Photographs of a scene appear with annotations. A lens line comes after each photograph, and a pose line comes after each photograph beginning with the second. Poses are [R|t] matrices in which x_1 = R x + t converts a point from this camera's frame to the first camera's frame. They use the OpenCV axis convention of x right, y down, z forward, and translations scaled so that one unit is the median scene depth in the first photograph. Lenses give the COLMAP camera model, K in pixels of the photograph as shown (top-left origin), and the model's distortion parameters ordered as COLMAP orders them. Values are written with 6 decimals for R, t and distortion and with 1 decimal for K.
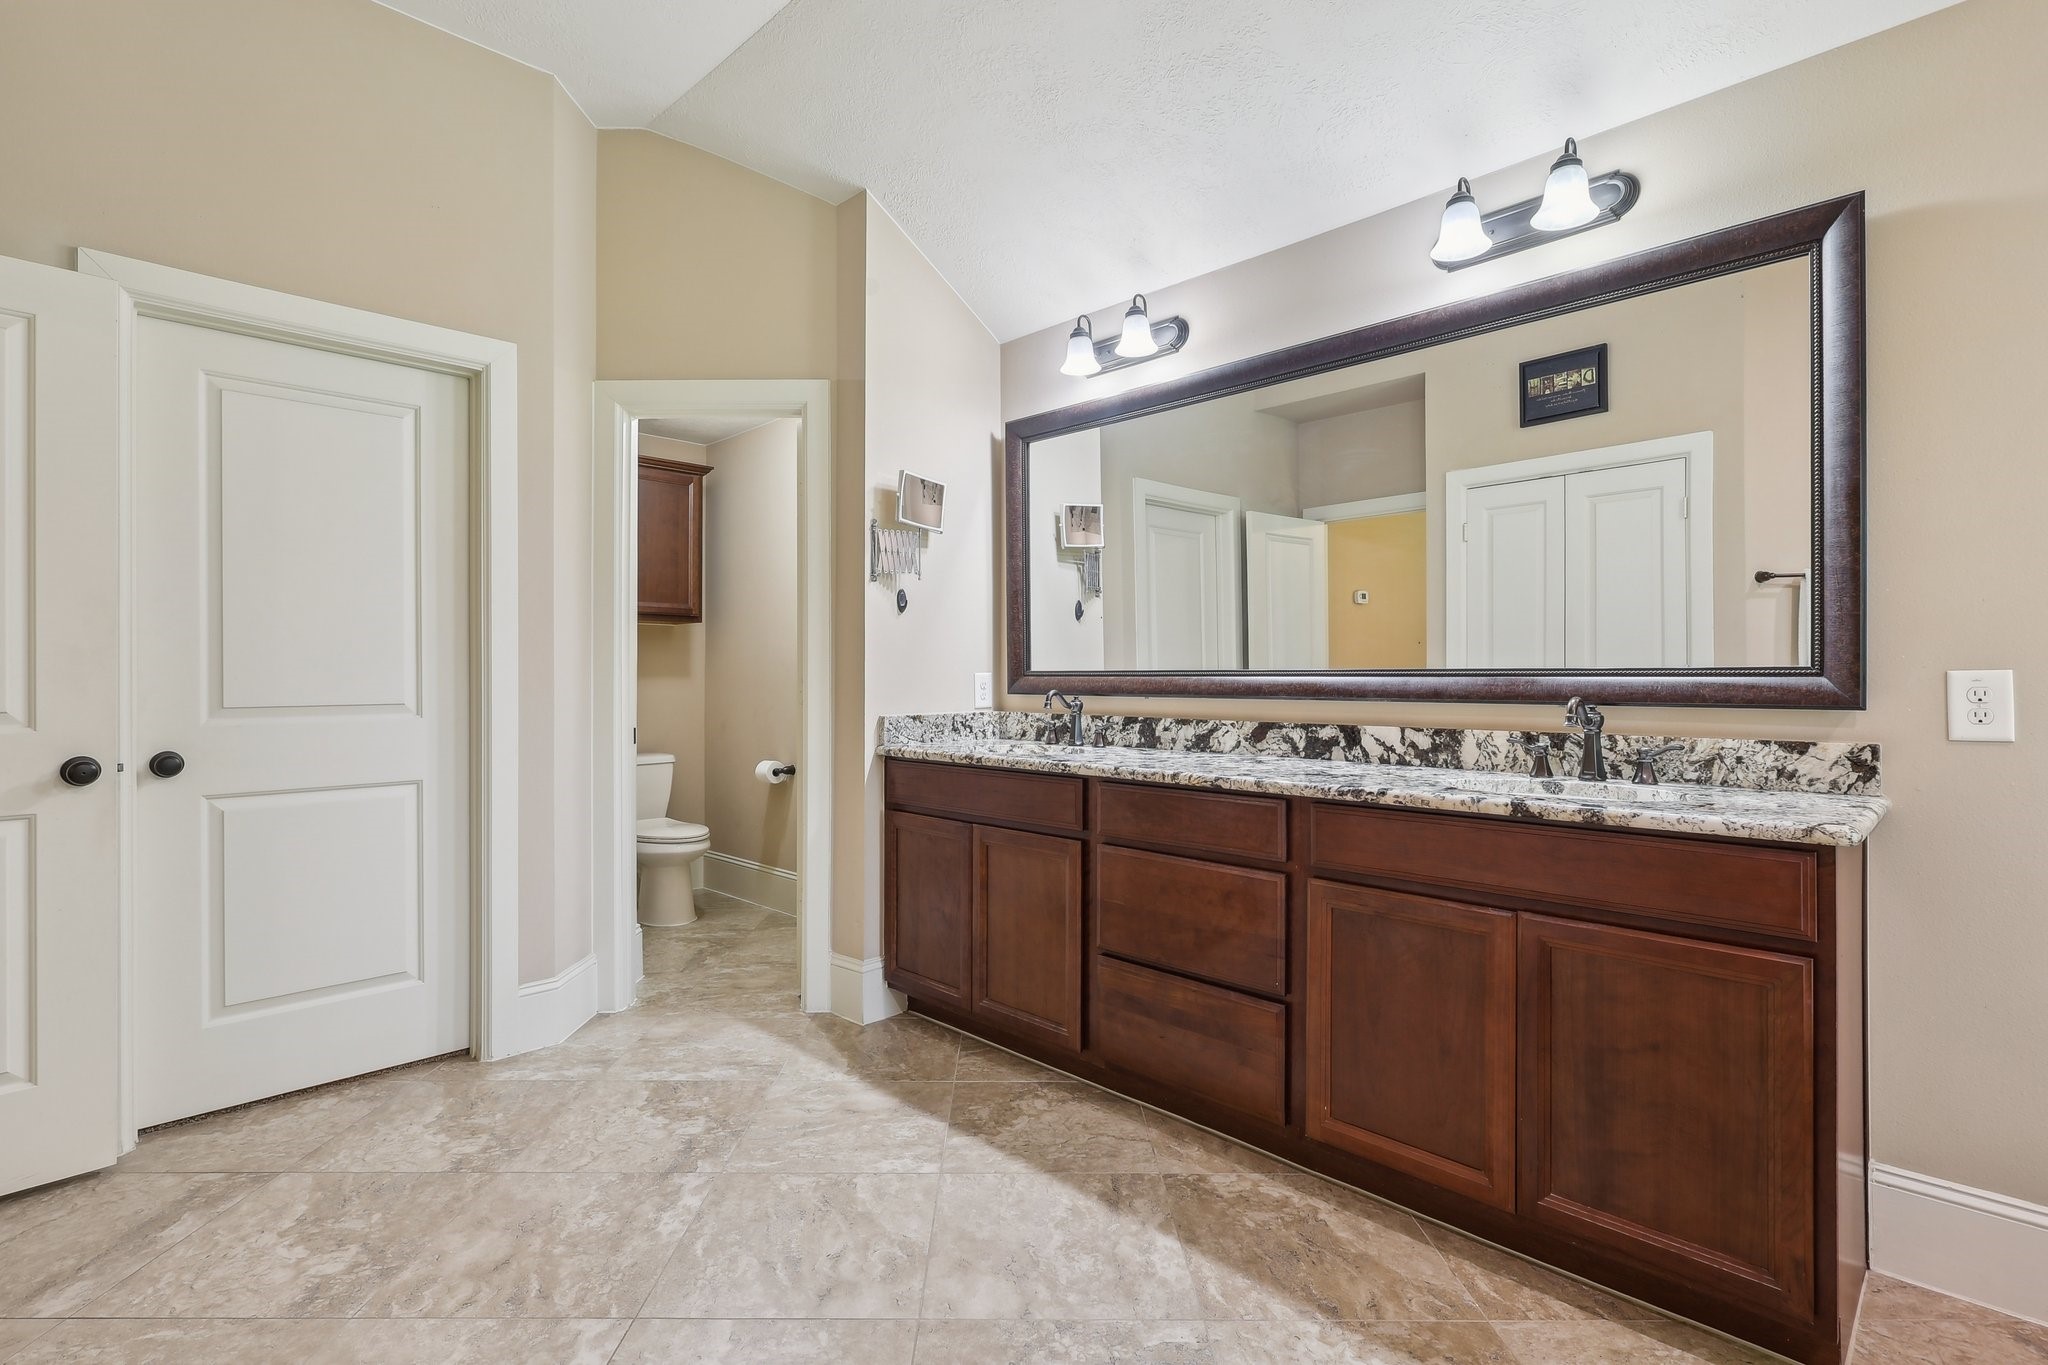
lens RADIAL K [[959.4, 0, 1020.4], [0, 959.4, 673.8], [0, 0, 1]] dist [0.000649, 0.000030]
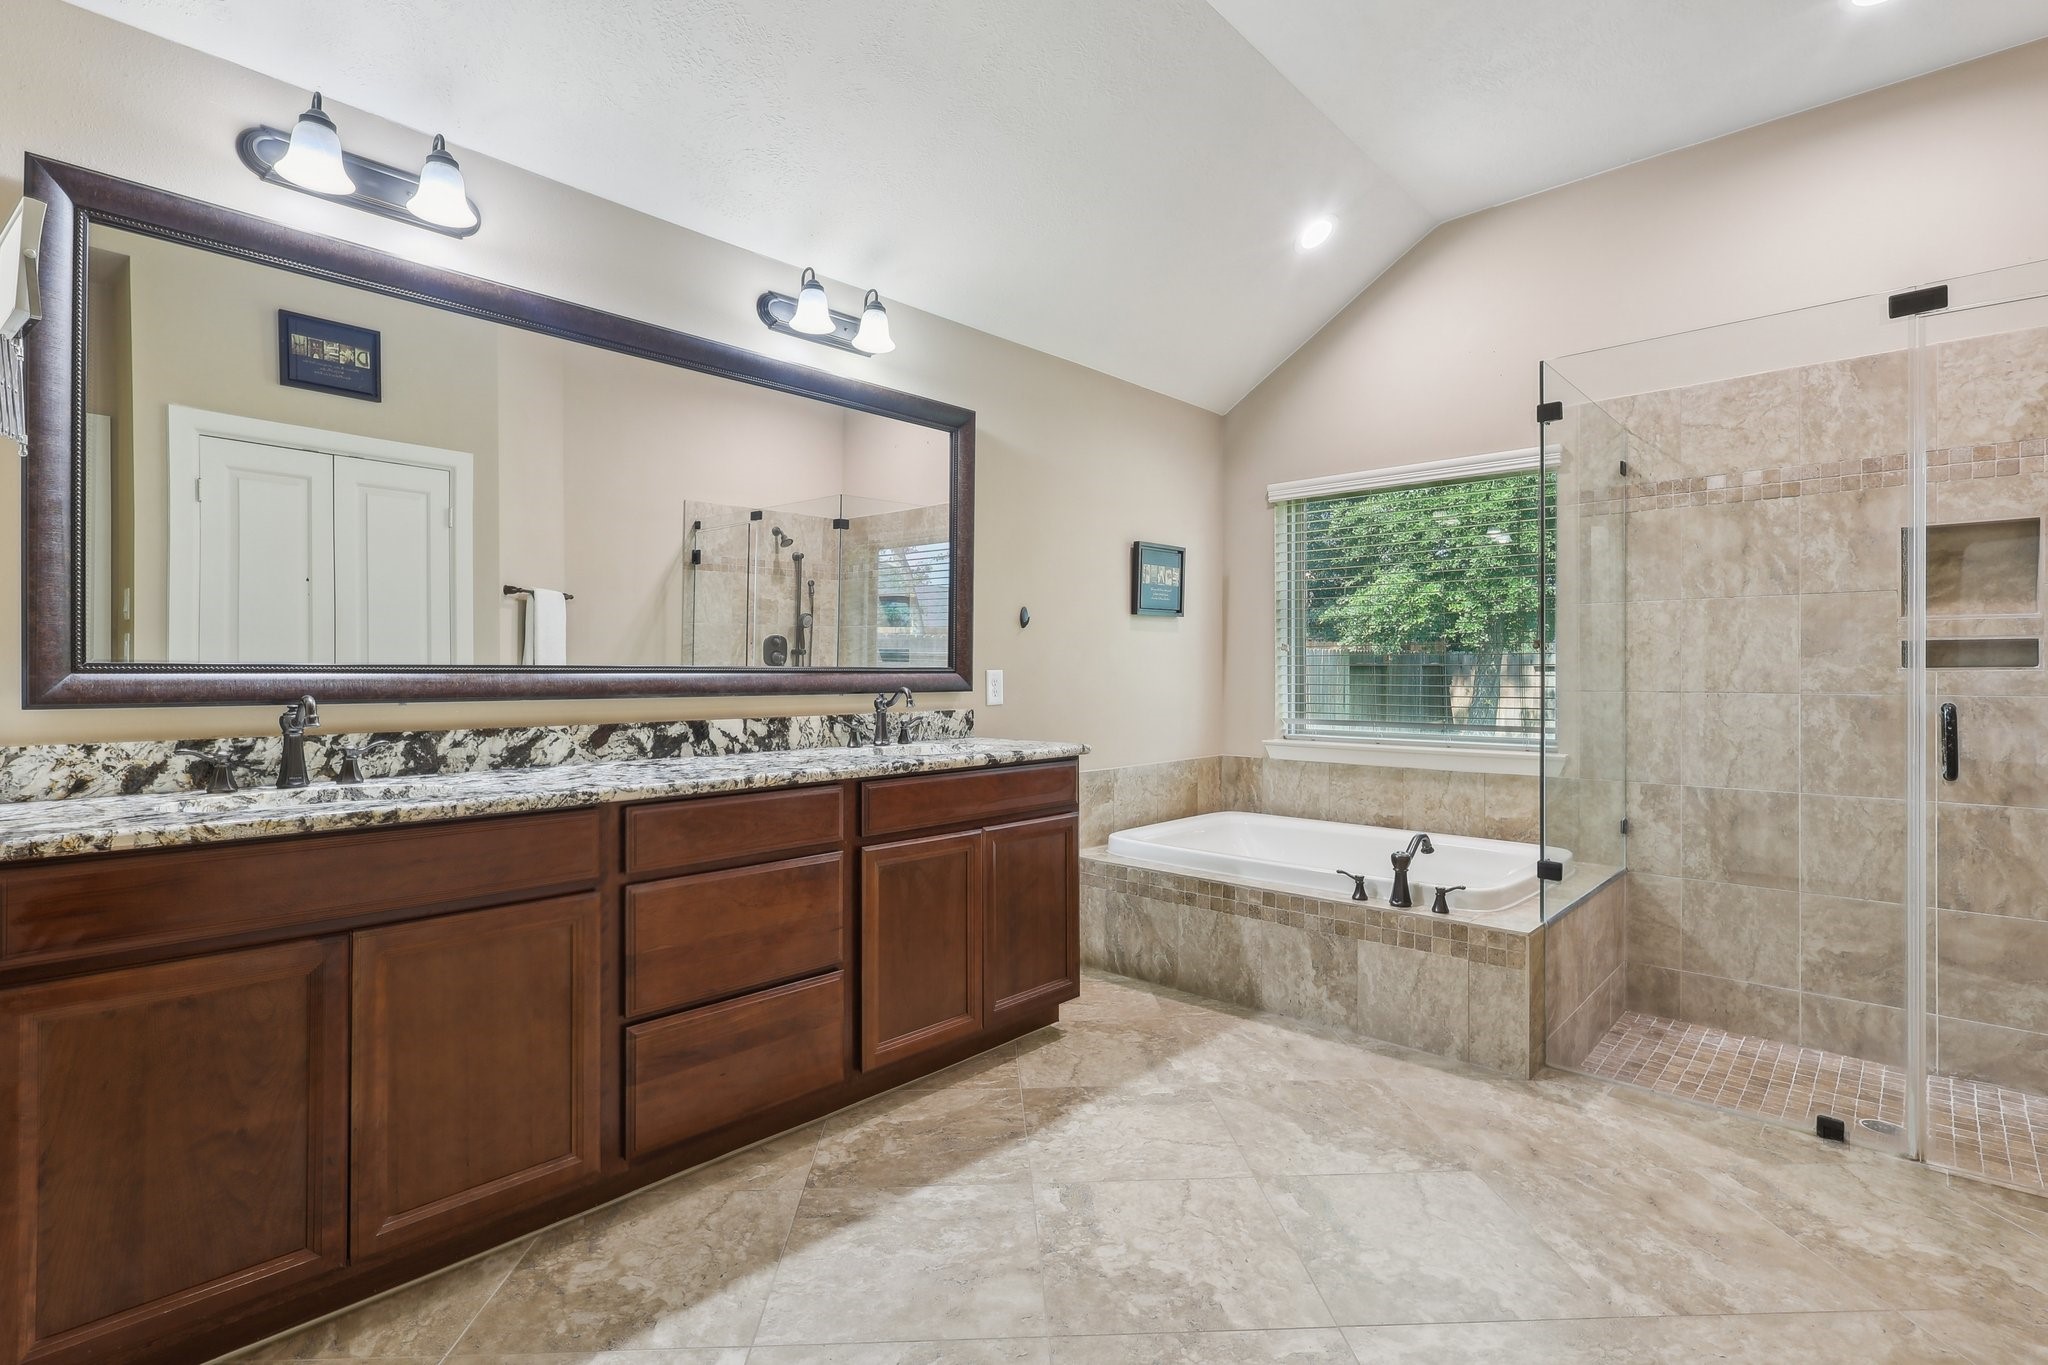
lens RADIAL K [[959.4, 0, 1020.4], [0, 959.4, 673.8], [0, 0, 1]] dist [0.000649, 0.000030]
pose [[-0.031897, -0.000104, 0.999491, -0.717393], [-0.002413, 0.999997, 0.000027, 0.002836], [-0.999488, -0.002411, -0.031897, 0.709996]]
